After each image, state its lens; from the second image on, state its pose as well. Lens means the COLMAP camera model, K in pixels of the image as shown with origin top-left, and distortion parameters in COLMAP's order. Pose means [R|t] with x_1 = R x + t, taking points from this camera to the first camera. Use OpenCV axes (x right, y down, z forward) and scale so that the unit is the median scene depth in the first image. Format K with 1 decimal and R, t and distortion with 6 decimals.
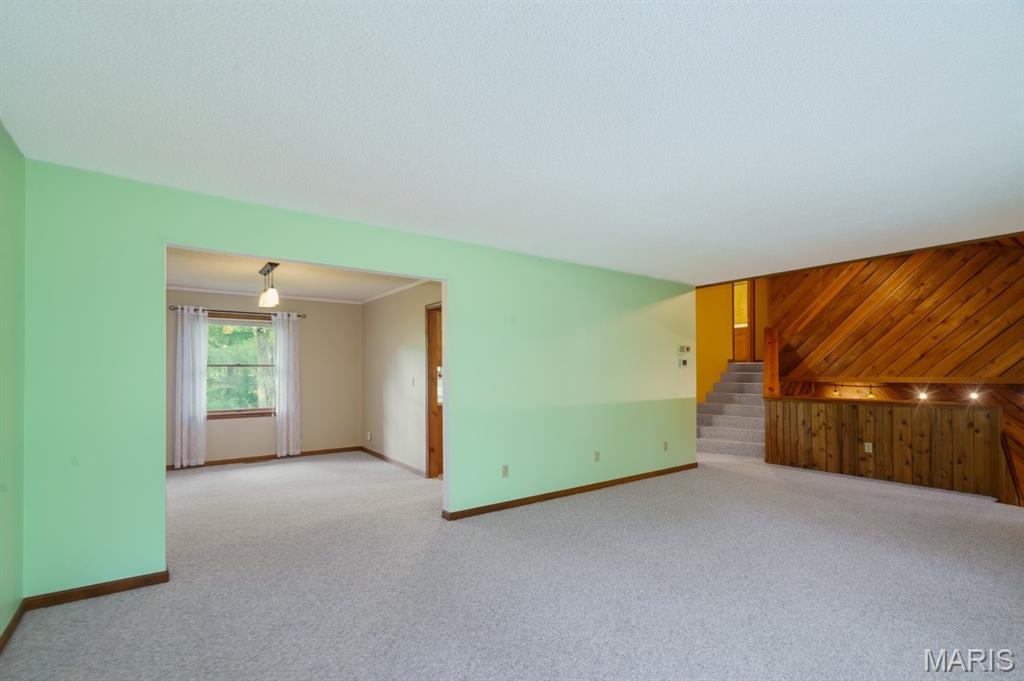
lens RADIAL K [[473.1, 0, 516.1], [0, 473.1, 374.0], [0, 0, 1]] dist [0.000467, 0.000839]
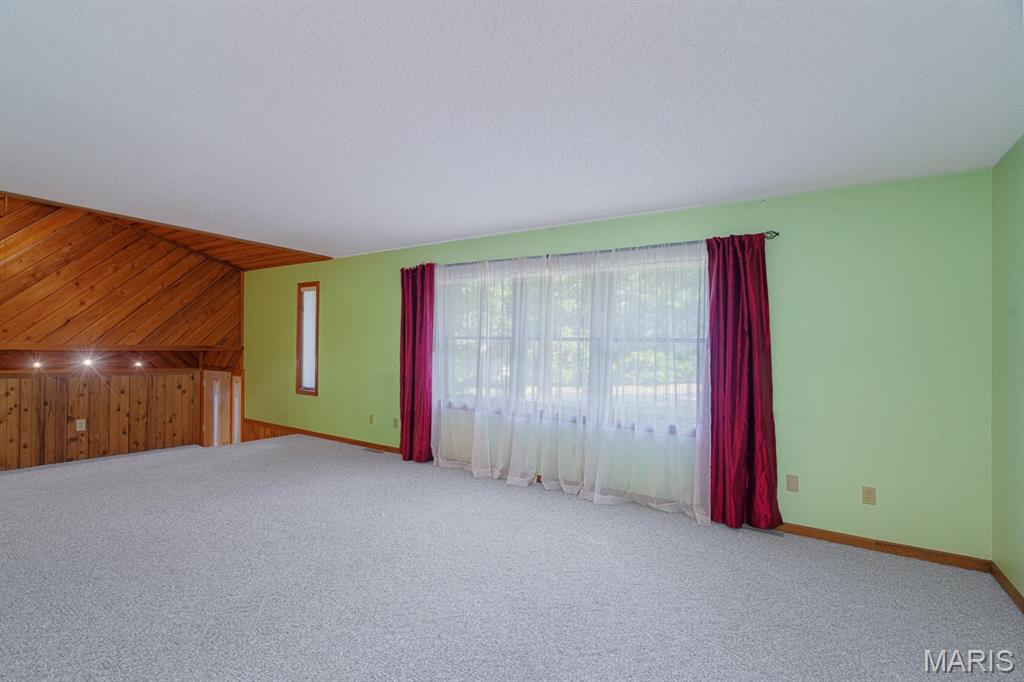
lens RADIAL K [[473.1, 0, 510.5], [0, 473.1, 343.7], [0, 0, 1]] dist [0.000467, 0.000839]
pose [[-0.329980, 0.007401, 0.943959, -0.341455], [-0.018129, 0.999735, -0.014175, 0.003561], [-0.943814, -0.021790, -0.329758, 0.545404]]
